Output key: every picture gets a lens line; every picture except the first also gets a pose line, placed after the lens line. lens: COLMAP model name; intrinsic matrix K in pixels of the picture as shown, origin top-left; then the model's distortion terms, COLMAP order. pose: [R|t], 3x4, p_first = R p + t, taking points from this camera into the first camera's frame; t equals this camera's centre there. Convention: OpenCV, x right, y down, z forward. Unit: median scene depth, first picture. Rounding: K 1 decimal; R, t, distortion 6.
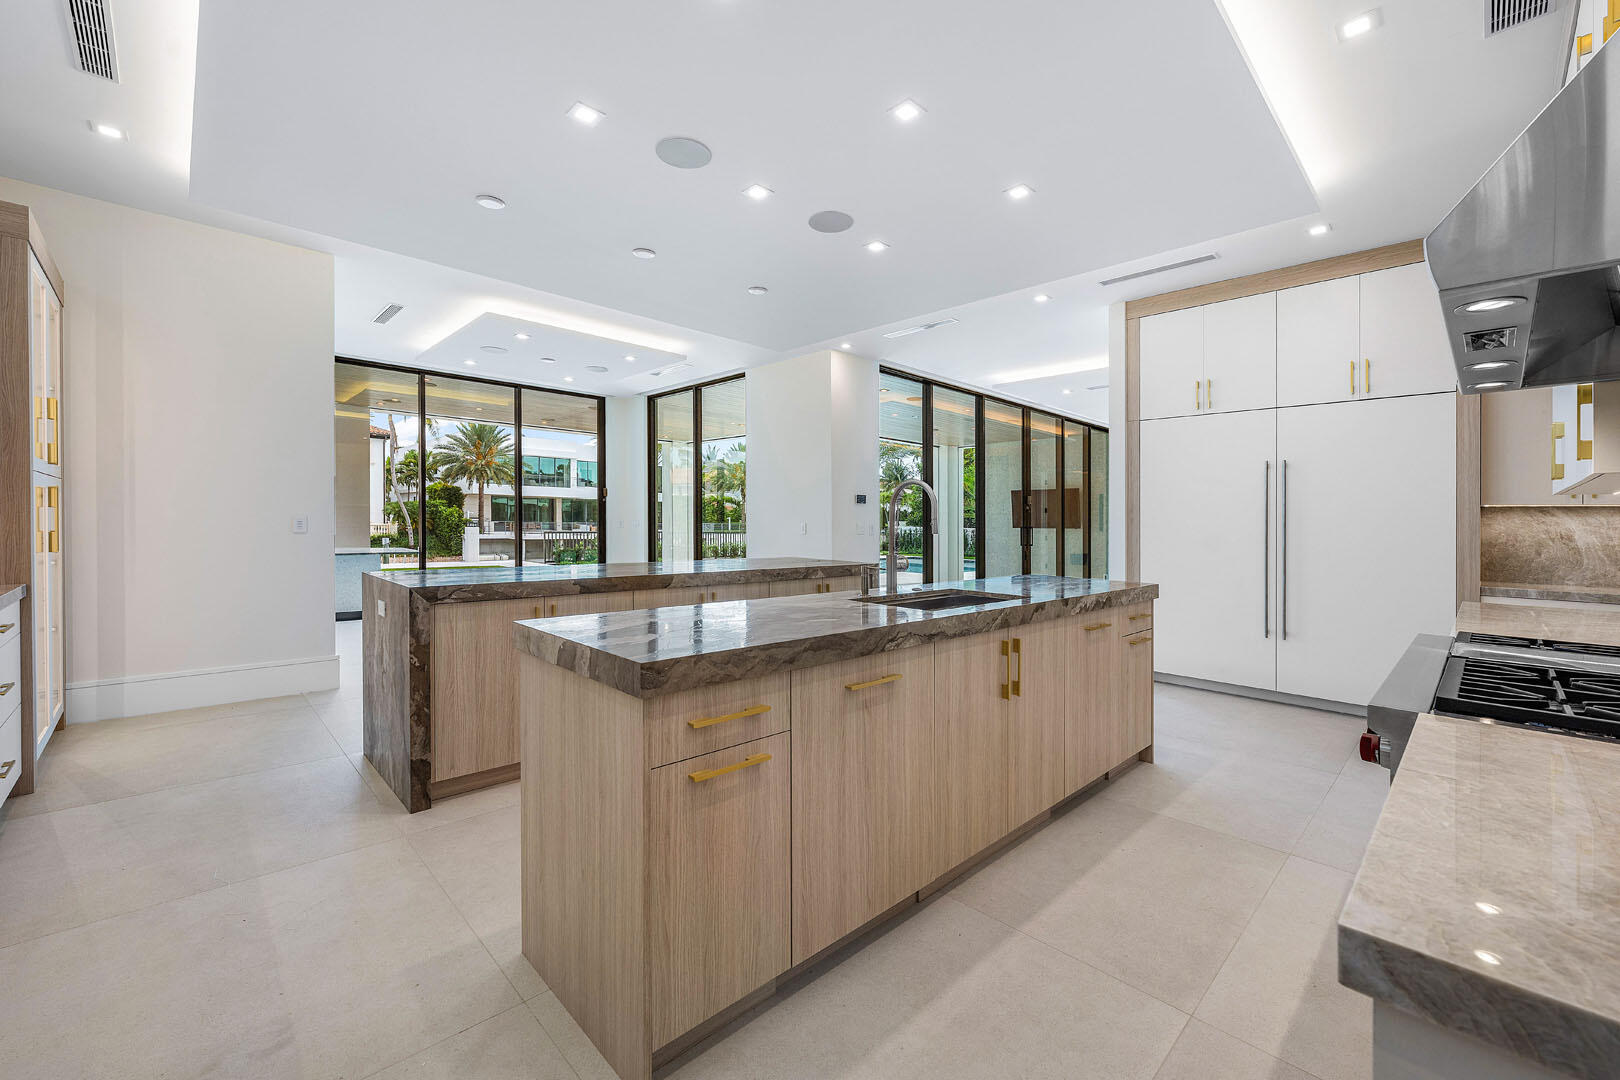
lens RADIAL K [[652.9, 0, 807.3], [0, 652.9, 523.4], [0, 0, 1]] dist [-0.001427, -0.000169]
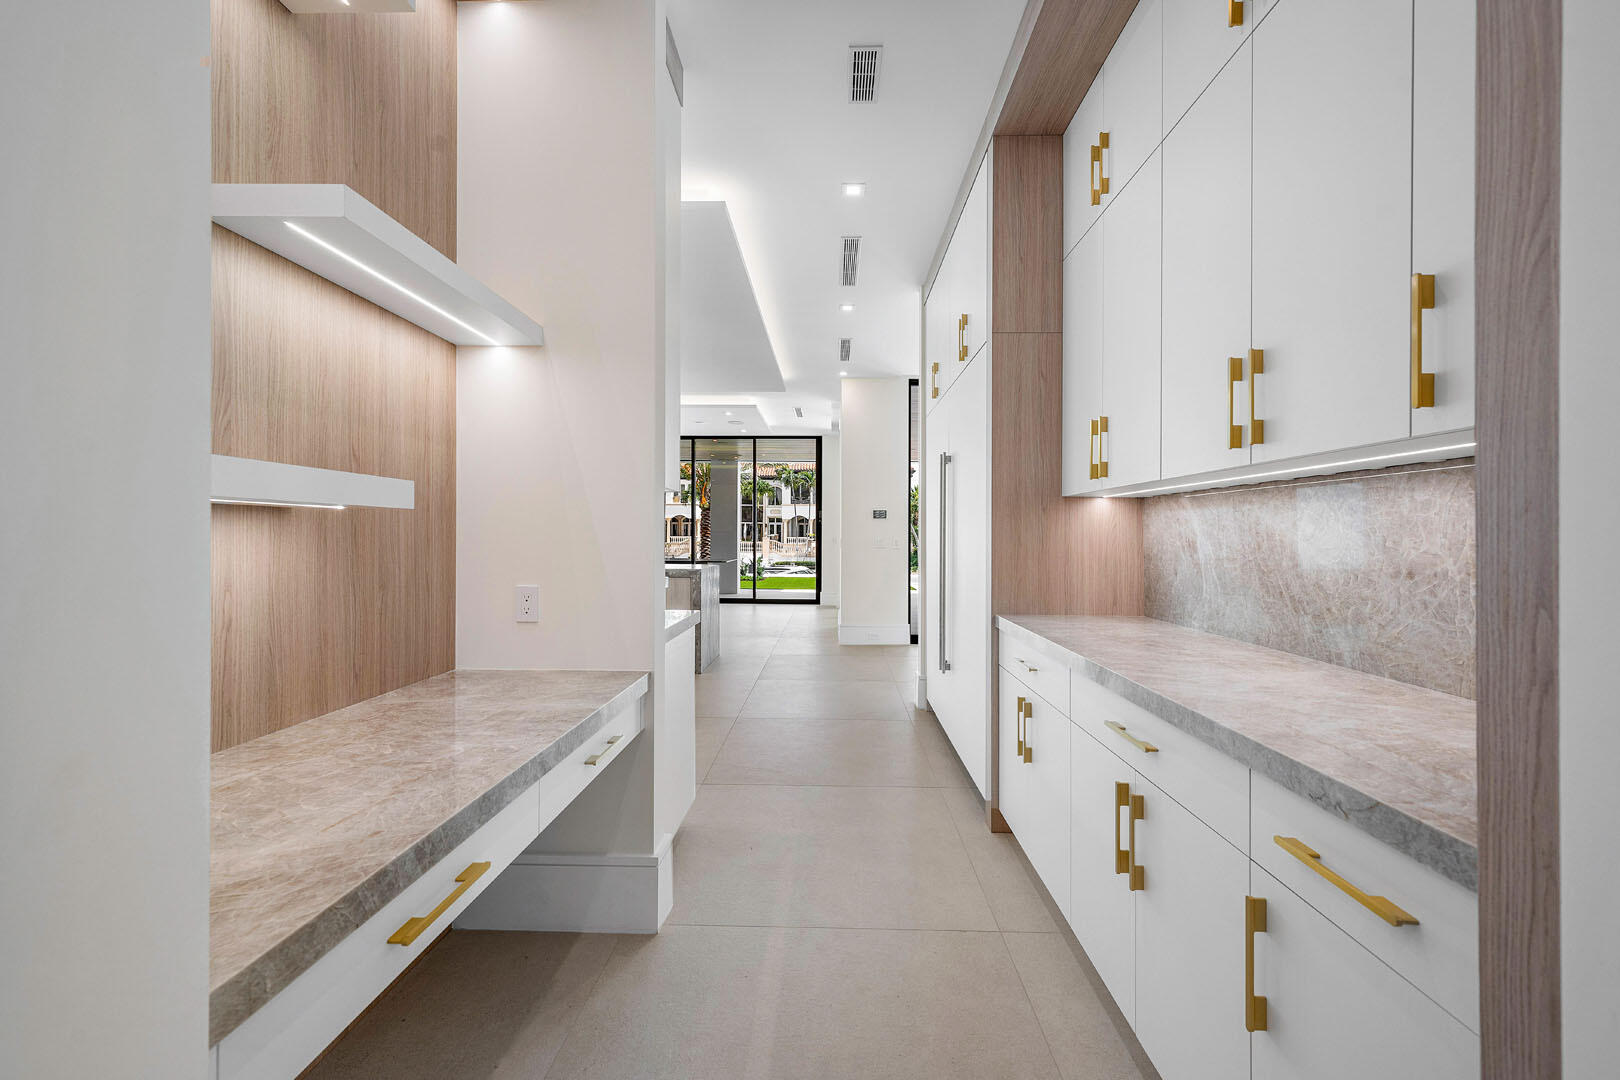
lens RADIAL K [[654.7, 0, 828.7], [0, 654.7, 550.7], [0, 0, 1]] dist [0.000118, 0.000162]
pose [[0.709447, 0.004502, -0.704745, 0.929775], [0.002588, 0.999956, 0.008992, 0.014325], [0.704754, -0.008203, 0.709404, 0.240968]]
